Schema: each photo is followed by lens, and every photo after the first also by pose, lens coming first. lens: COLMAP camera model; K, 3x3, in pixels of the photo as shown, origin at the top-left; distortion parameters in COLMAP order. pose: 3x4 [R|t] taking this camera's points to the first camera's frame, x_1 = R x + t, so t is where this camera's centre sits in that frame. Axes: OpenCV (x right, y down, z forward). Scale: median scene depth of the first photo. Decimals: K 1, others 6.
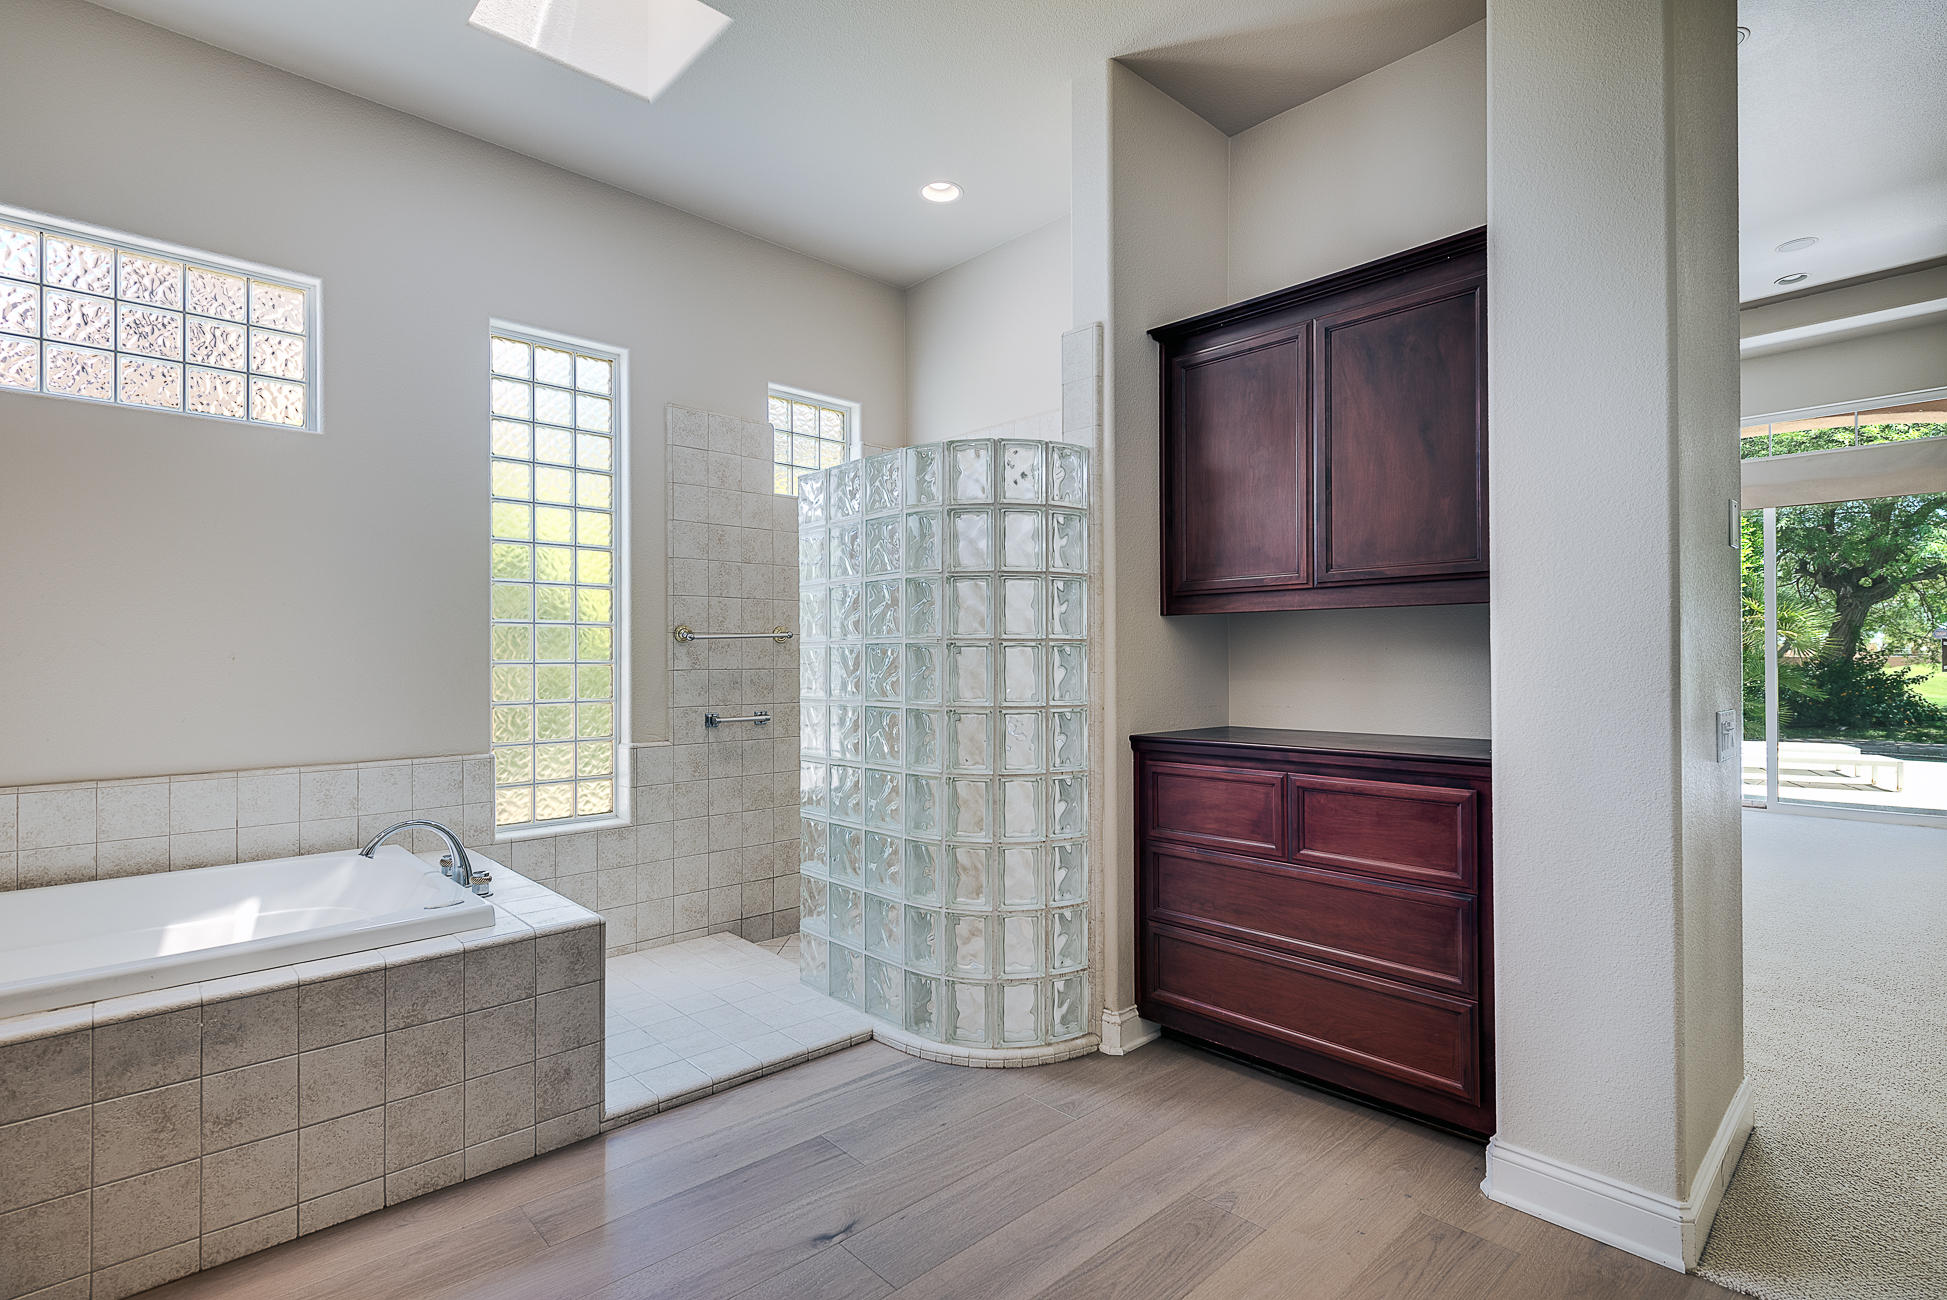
lens RADIAL K [[914.4, 0, 976.0], [0, 914.4, 653.2], [0, 0, 1]] dist [-0.000201, -0.000130]
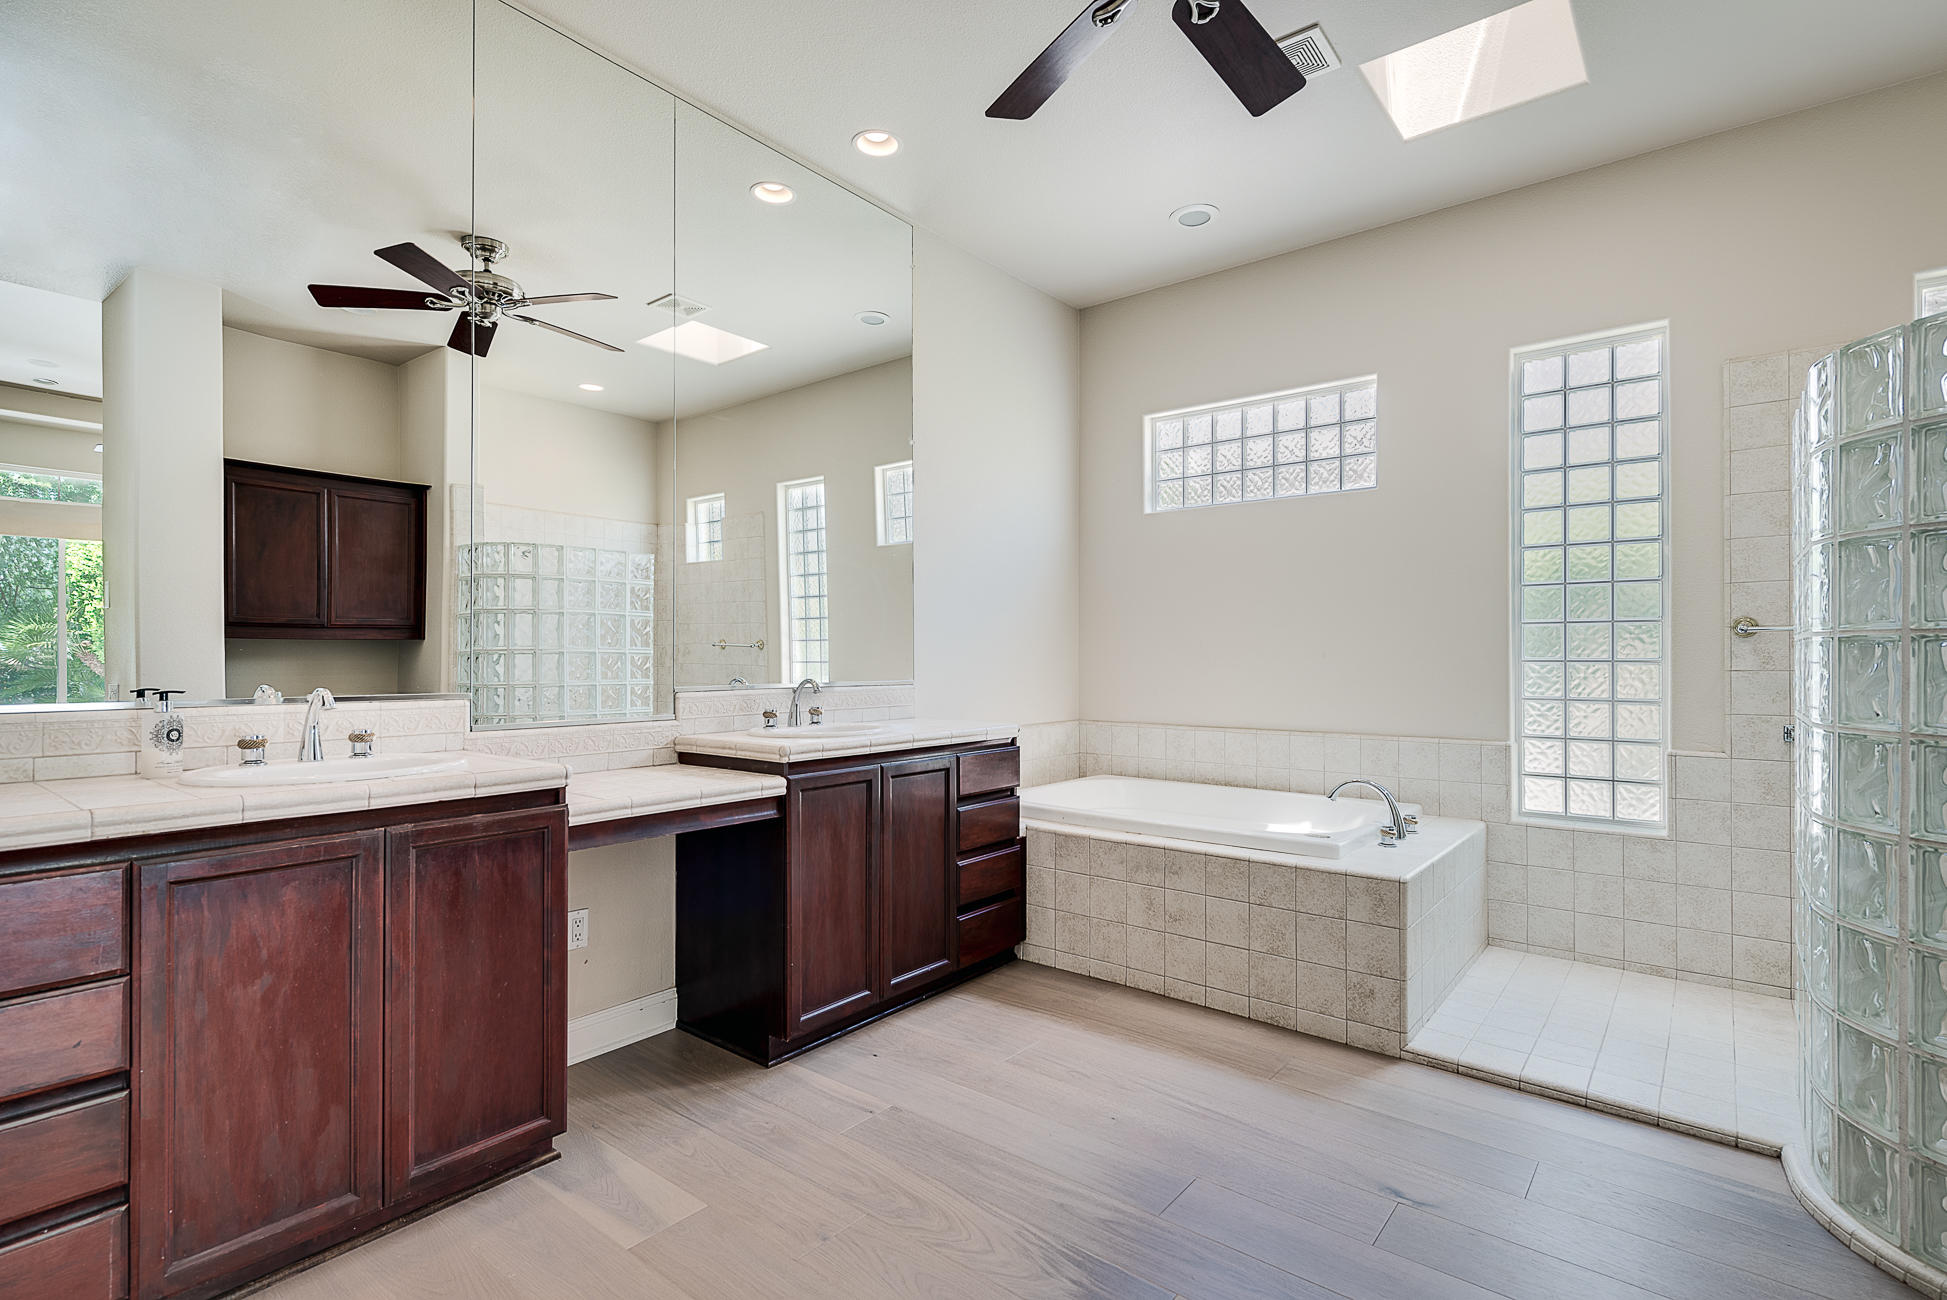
lens RADIAL K [[914.4, 0, 976.0], [0, 914.4, 653.2], [0, 0, 1]] dist [-0.000201, -0.000130]
pose [[0.142420, 0.000537, -0.989806, 0.600841], [0.003823, 0.999992, 0.001093, -0.001936], [0.989799, -0.003940, 0.142417, 0.256837]]
